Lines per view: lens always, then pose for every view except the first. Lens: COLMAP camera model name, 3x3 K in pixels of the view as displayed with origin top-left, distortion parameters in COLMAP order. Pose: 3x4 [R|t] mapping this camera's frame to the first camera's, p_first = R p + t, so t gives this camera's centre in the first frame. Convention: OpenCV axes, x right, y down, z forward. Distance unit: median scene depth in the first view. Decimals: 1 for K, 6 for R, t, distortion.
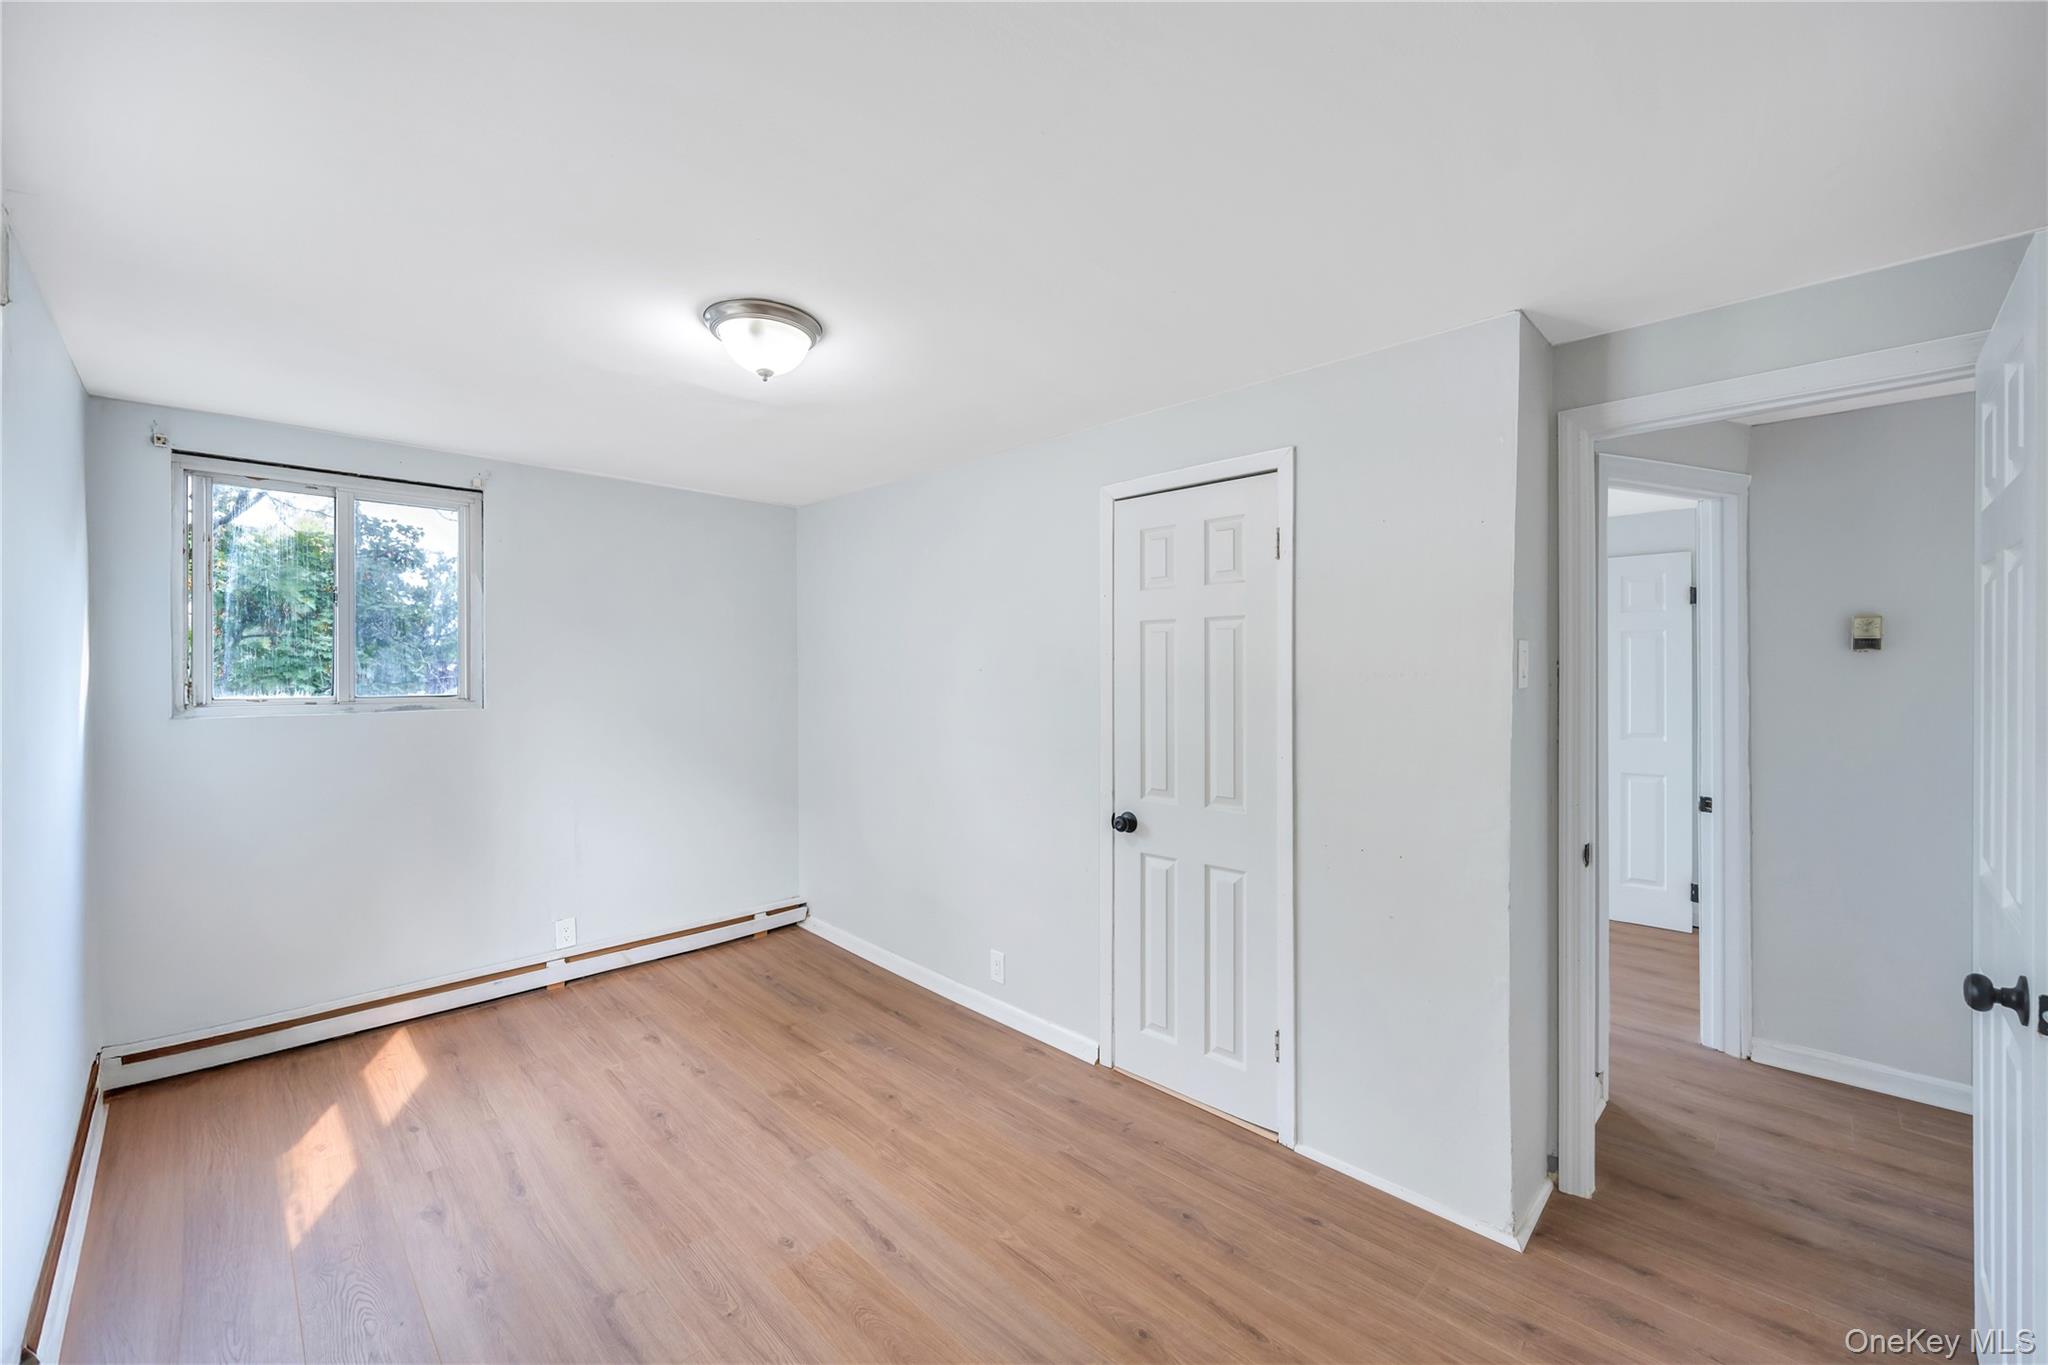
lens RADIAL K [[806.7, 0, 1026.6], [0, 806.7, 673.6], [0, 0, 1]] dist [0.003039, 0.000076]
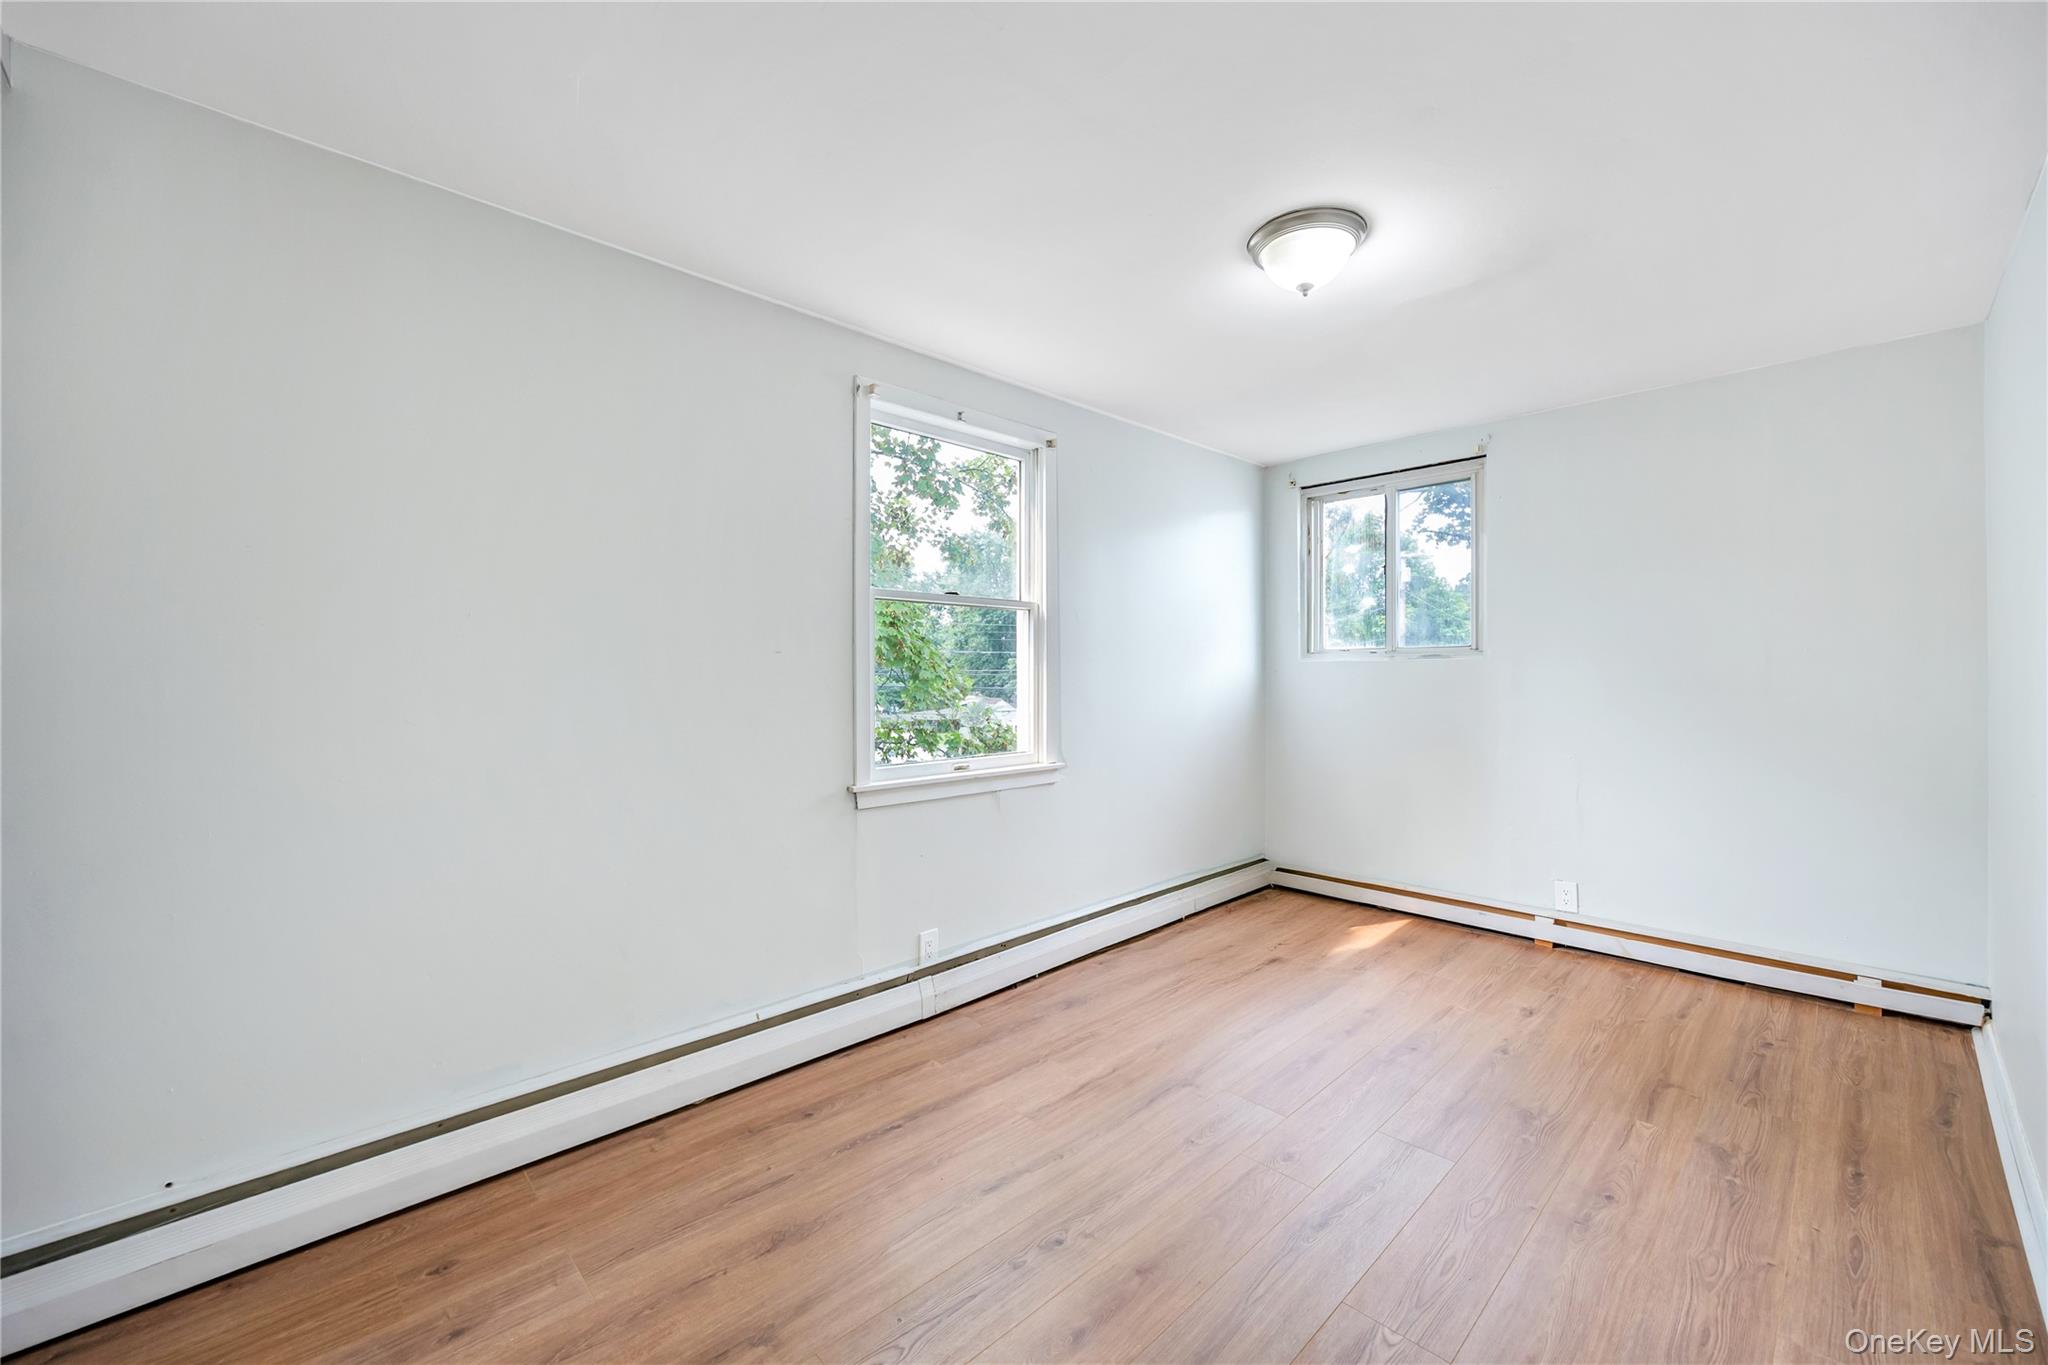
lens RADIAL K [[806.7, 0, 1021.8], [0, 806.7, 674.6], [0, 0, 1]] dist [0.003039, 0.000076]
pose [[-0.032144, -0.000767, -0.999483, 0.427911], [-0.002016, 0.999998, -0.000702, 0.070898], [0.999481, 0.001992, -0.032145, 0.431254]]
